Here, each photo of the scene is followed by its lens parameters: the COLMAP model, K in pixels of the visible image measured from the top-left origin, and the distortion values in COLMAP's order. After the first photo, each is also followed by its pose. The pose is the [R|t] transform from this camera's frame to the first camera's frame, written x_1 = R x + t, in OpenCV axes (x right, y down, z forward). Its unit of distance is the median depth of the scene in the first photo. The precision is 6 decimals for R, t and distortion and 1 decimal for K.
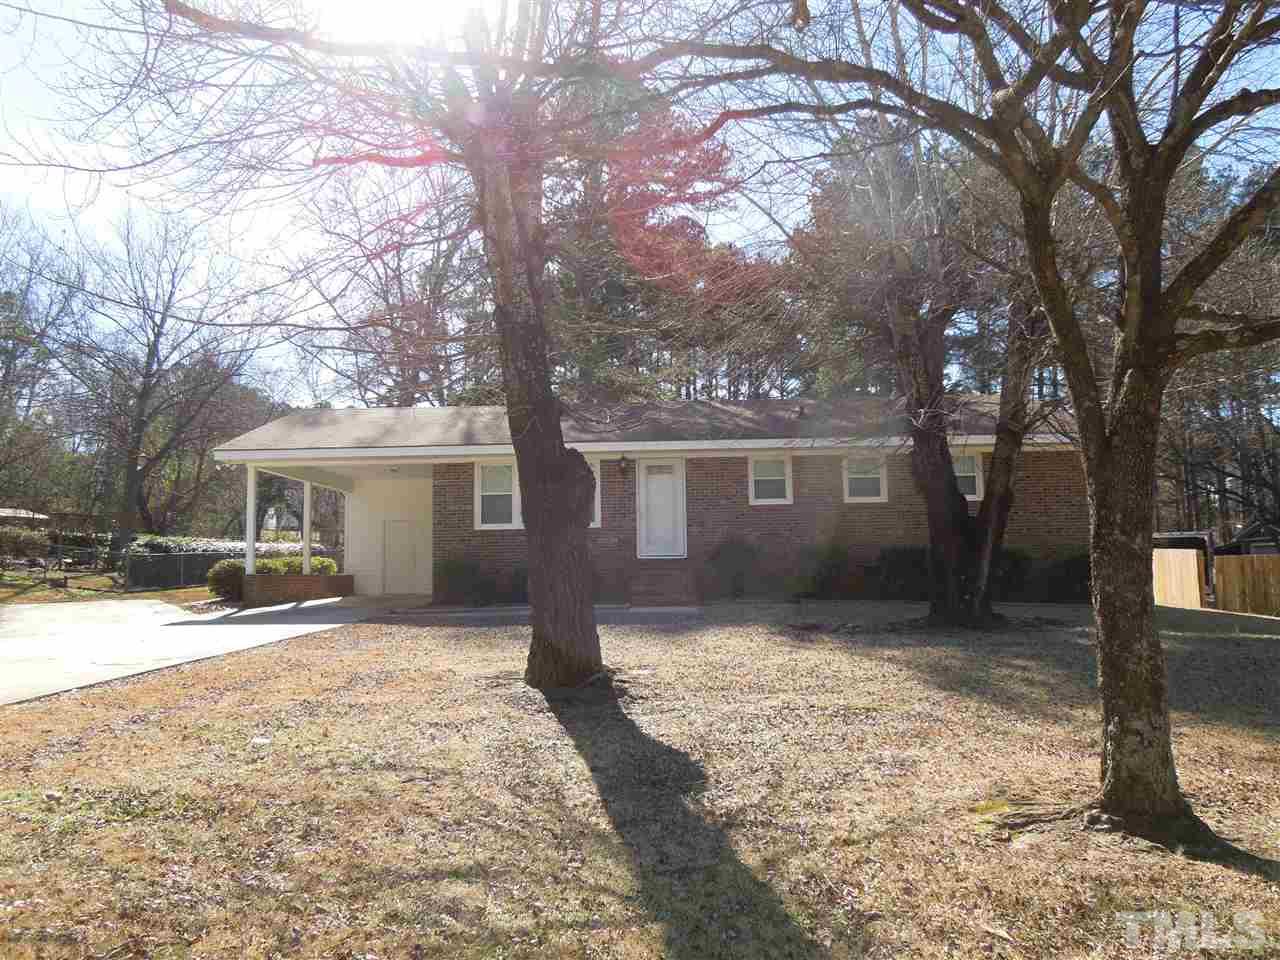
lens RADIAL K [[971.3, 0, 640.0], [0, 971.3, 480.0], [0, 0, 1]] dist [0.002865, 0.005504]
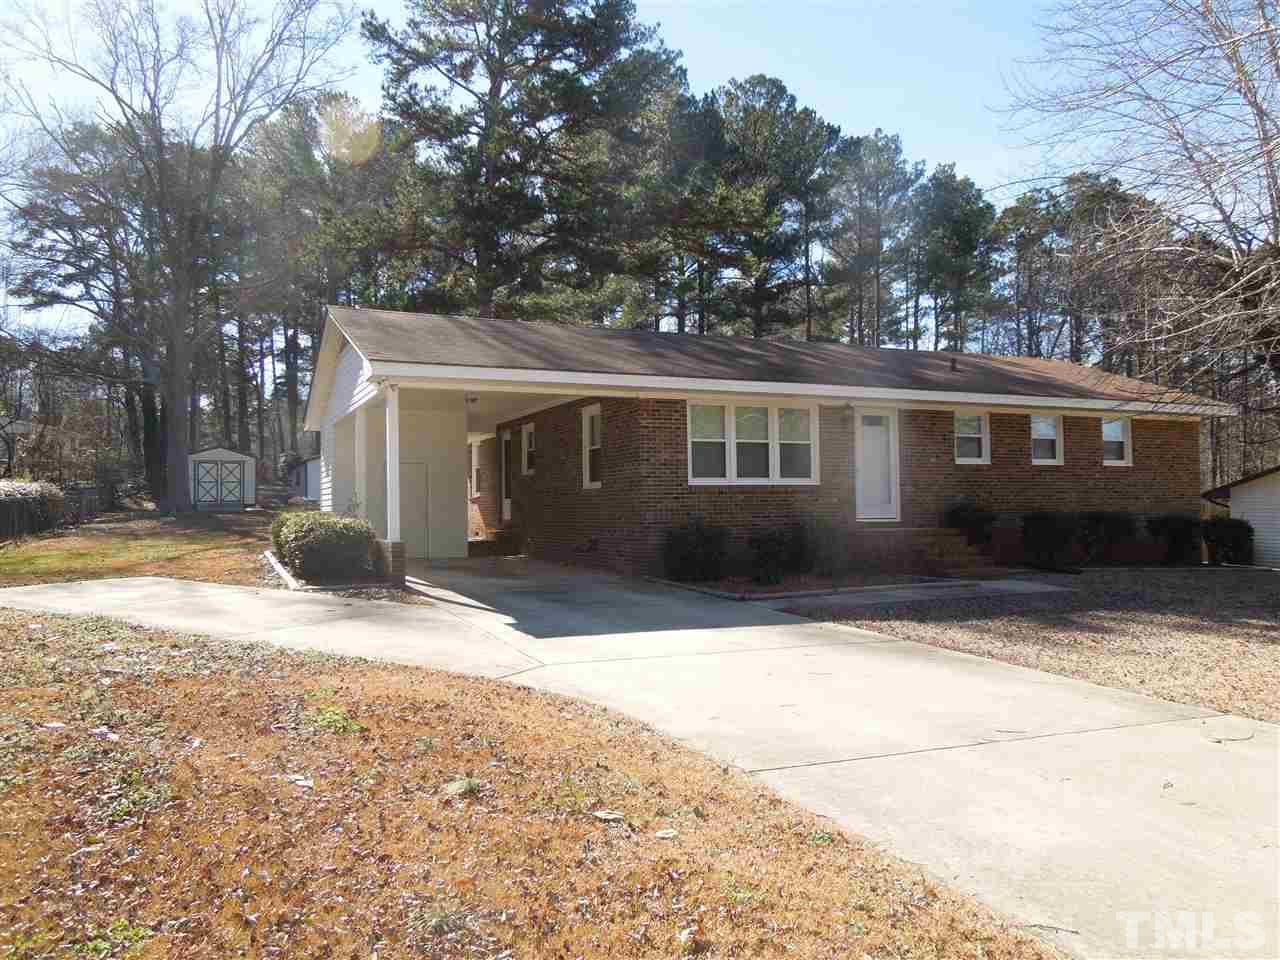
lens RADIAL K [[971.3, 0, 640.0], [0, 971.3, 480.0], [0, 0, 1]] dist [0.002865, 0.005504]
pose [[0.867668, 0.017554, 0.496834, -0.601613], [-0.052241, 0.997063, 0.056006, 0.004894], [-0.494391, -0.074549, 0.866037, 0.341300]]
